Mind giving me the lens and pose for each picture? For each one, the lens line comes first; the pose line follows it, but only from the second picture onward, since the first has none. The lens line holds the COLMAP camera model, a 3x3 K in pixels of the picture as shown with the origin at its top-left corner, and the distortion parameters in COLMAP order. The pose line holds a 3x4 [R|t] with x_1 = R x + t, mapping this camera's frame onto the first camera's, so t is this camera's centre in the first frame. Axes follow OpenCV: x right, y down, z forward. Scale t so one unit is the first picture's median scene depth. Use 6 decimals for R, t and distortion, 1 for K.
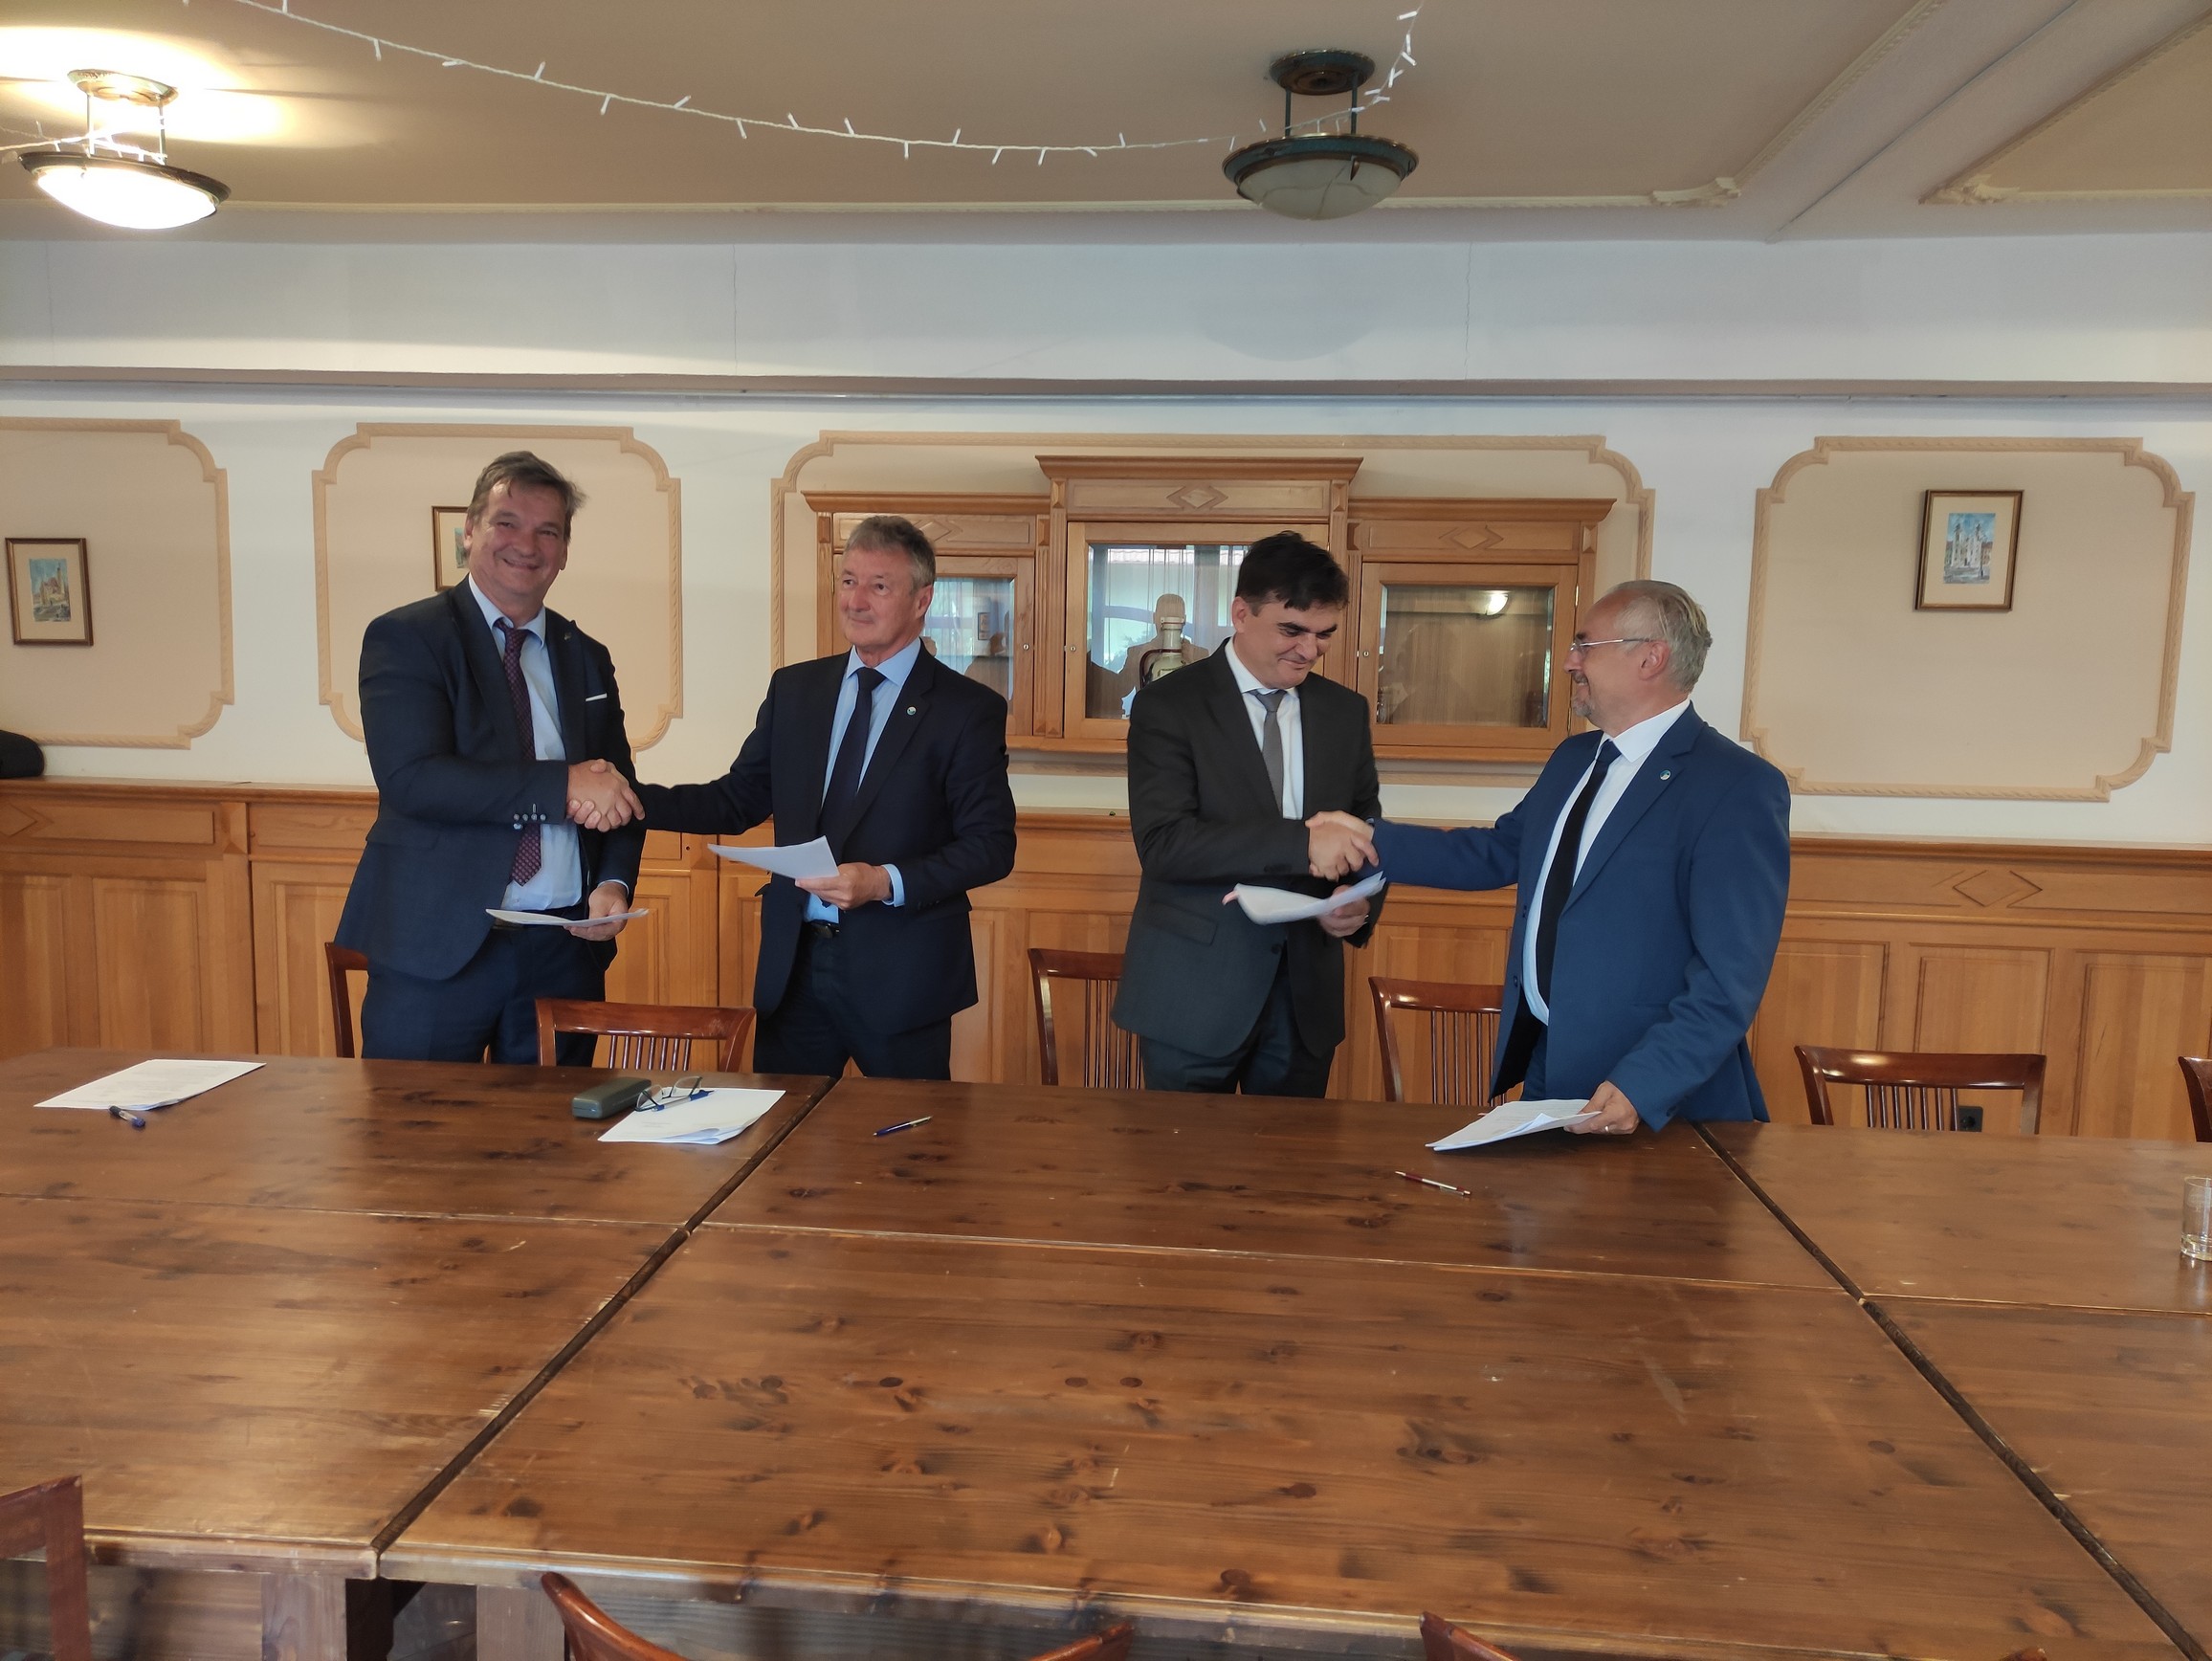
lens RADIAL K [[1619.1, 0, 1099.7], [0, 1619.1, 838.4], [0, 0, 1]] dist [0.062640, -0.065191]
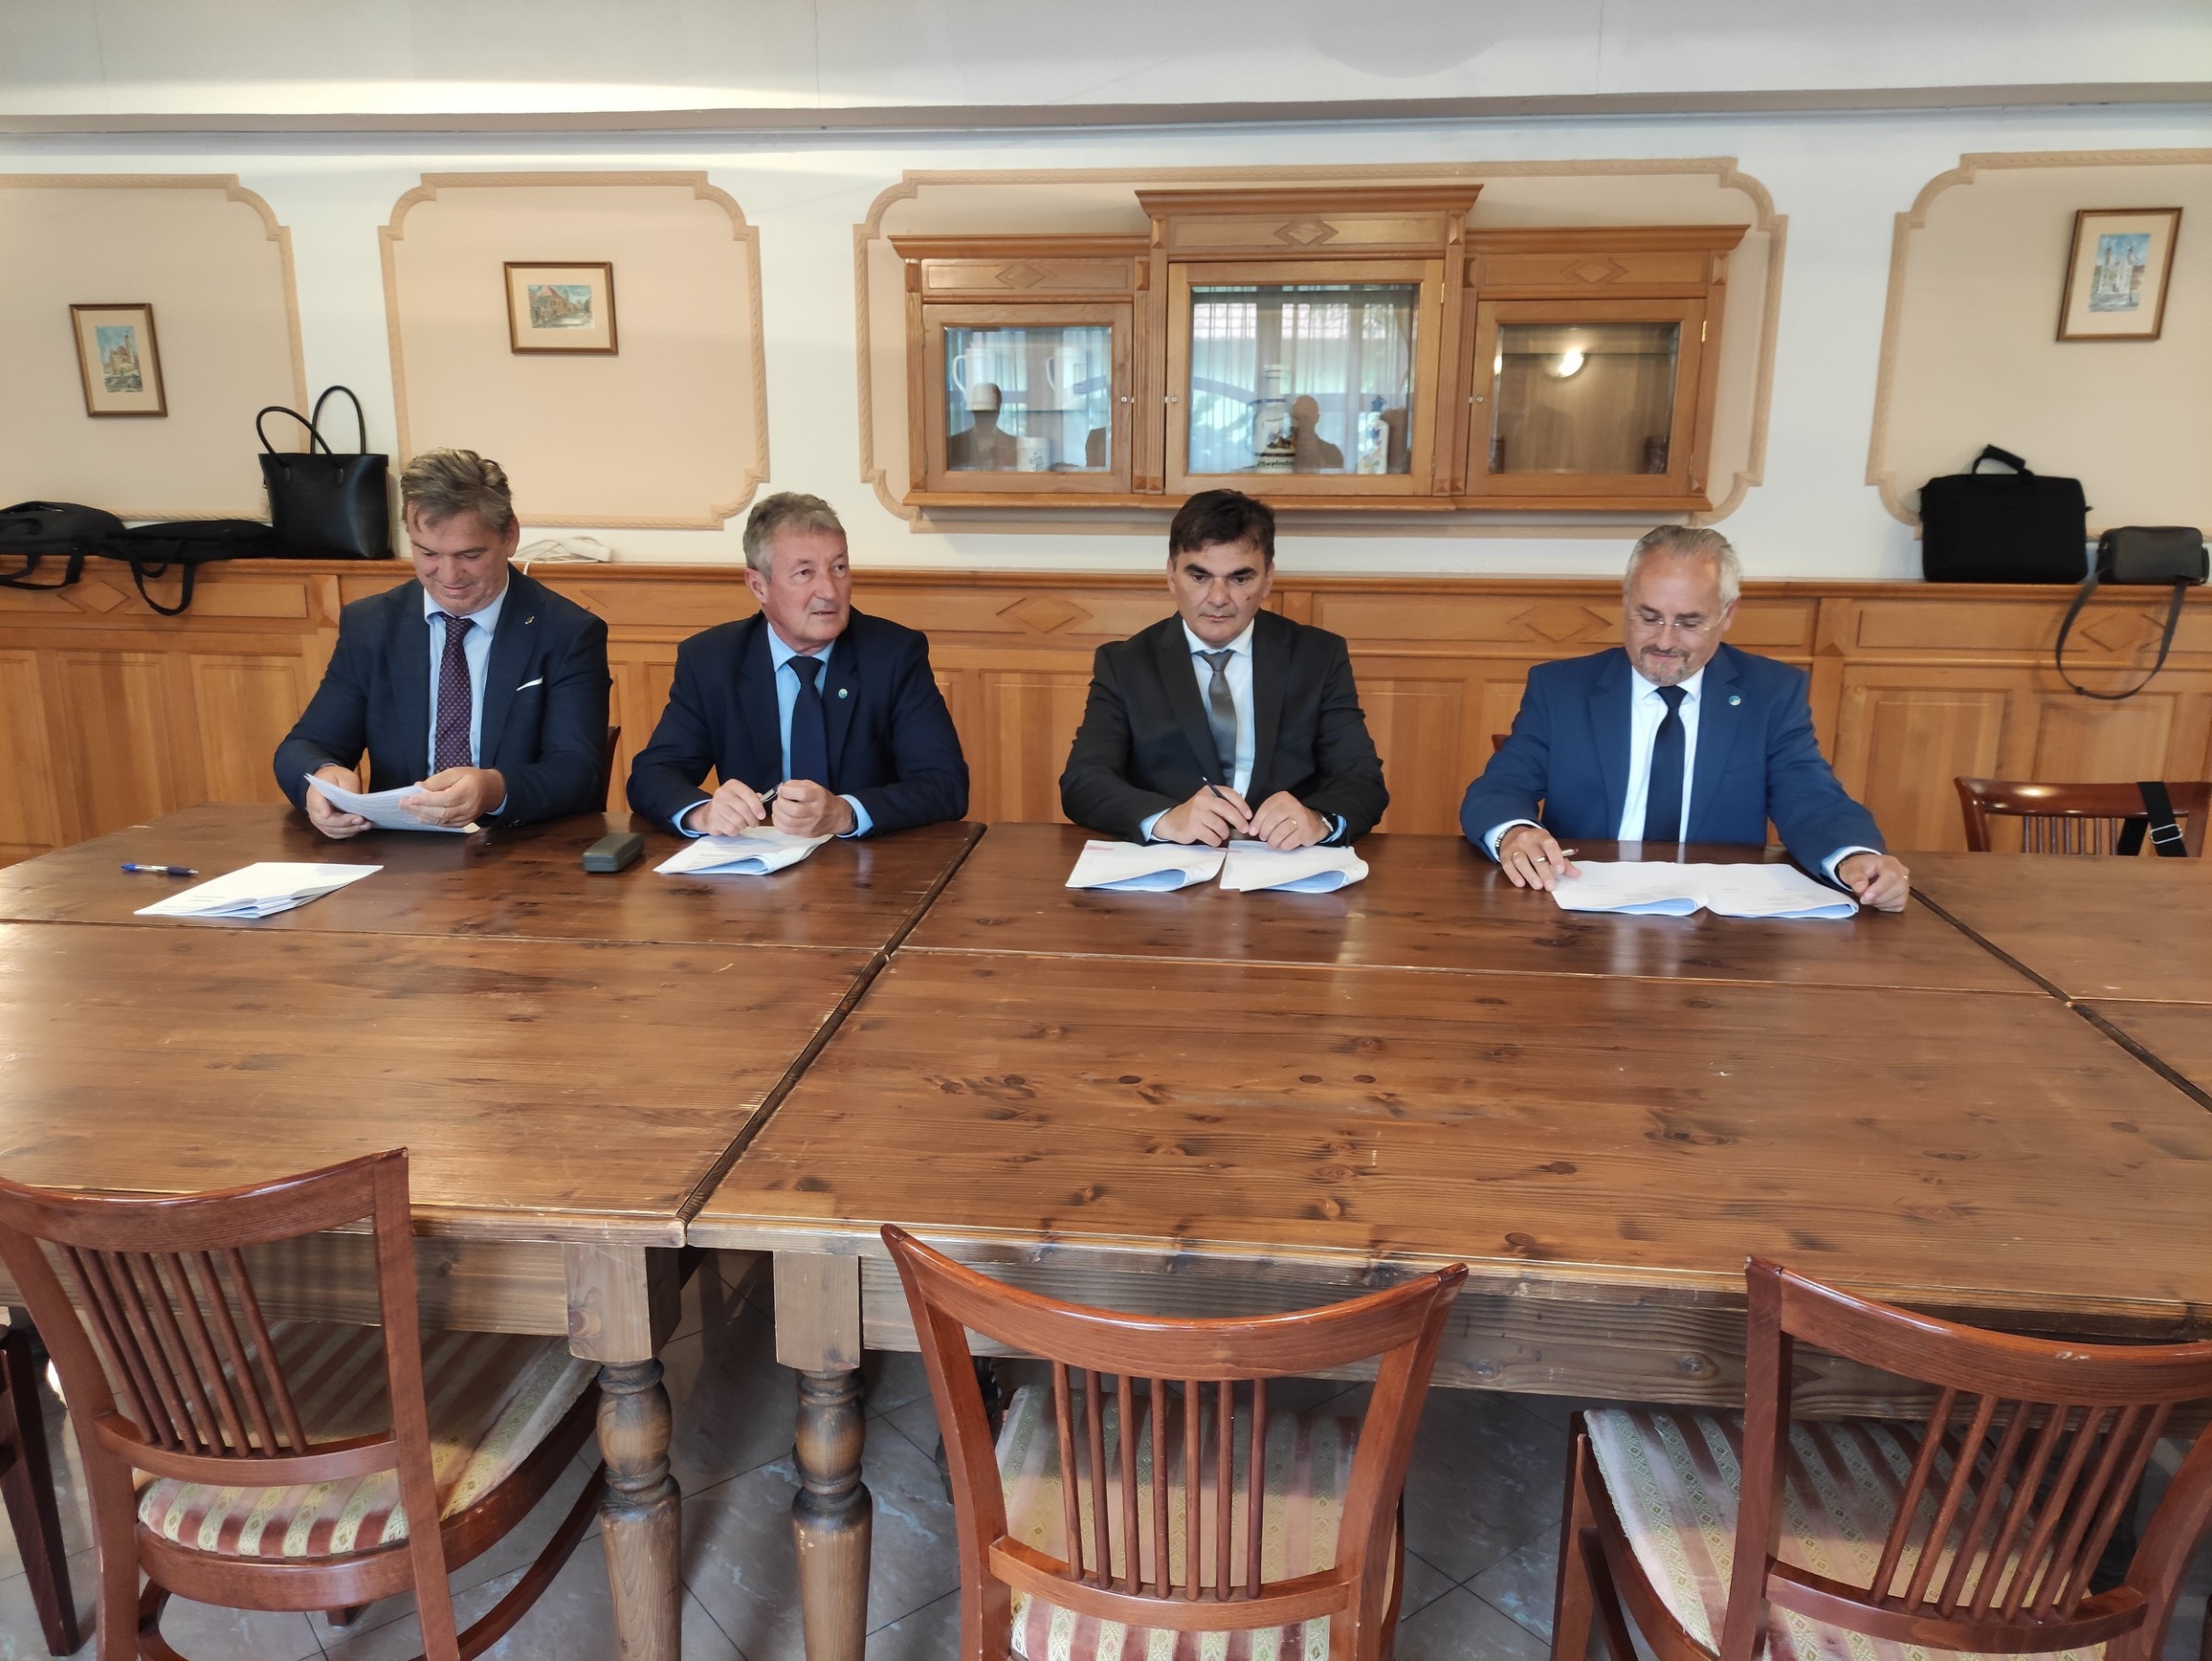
lens RADIAL K [[1619.1, 0, 1099.7], [0, 1619.1, 838.4], [0, 0, 1]] dist [0.062640, -0.065191]
pose [[0.999781, -0.012442, -0.016841, -0.097114], [0.014436, 0.992176, 0.124009, 0.043418], [0.015167, -0.124225, 0.992138, 0.007902]]
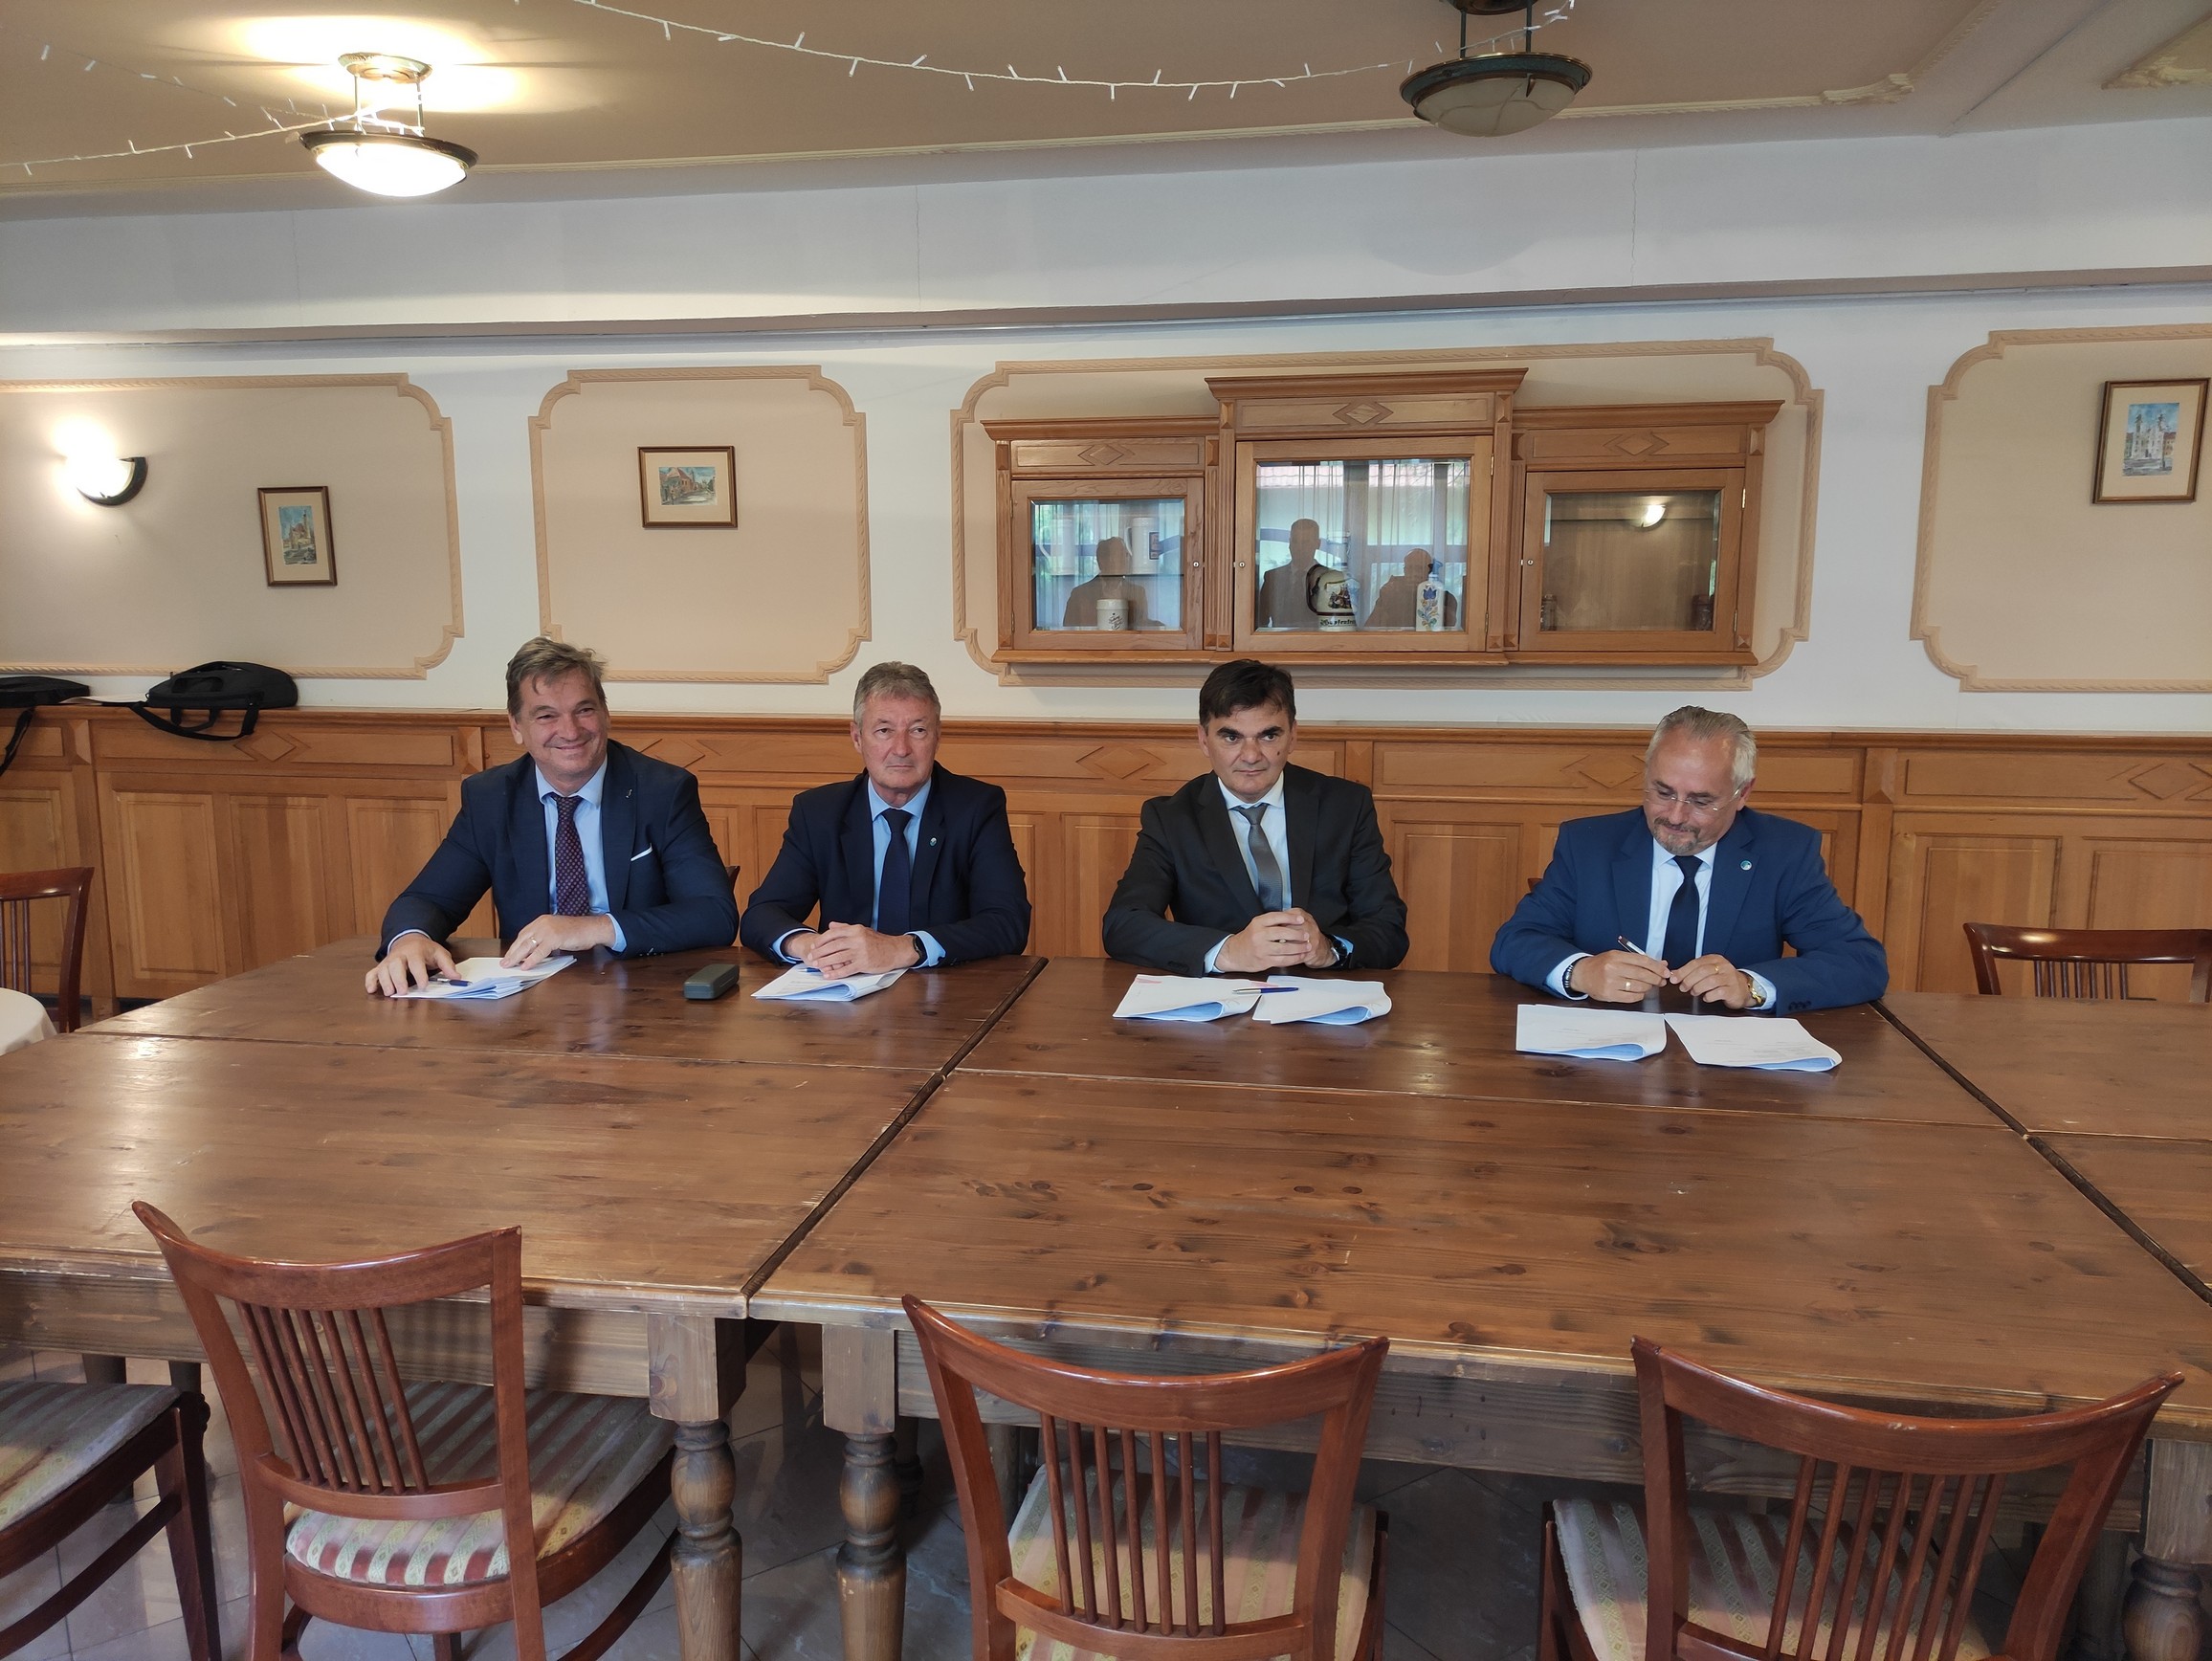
lens RADIAL K [[1619.1, 0, 1099.7], [0, 1619.1, 838.4], [0, 0, 1]] dist [0.062640, -0.065191]
pose [[0.996440, -0.010537, -0.083646, -0.045221], [0.014003, 0.999063, 0.040956, 0.029376], [0.083136, -0.041981, 0.995654, -0.106145]]
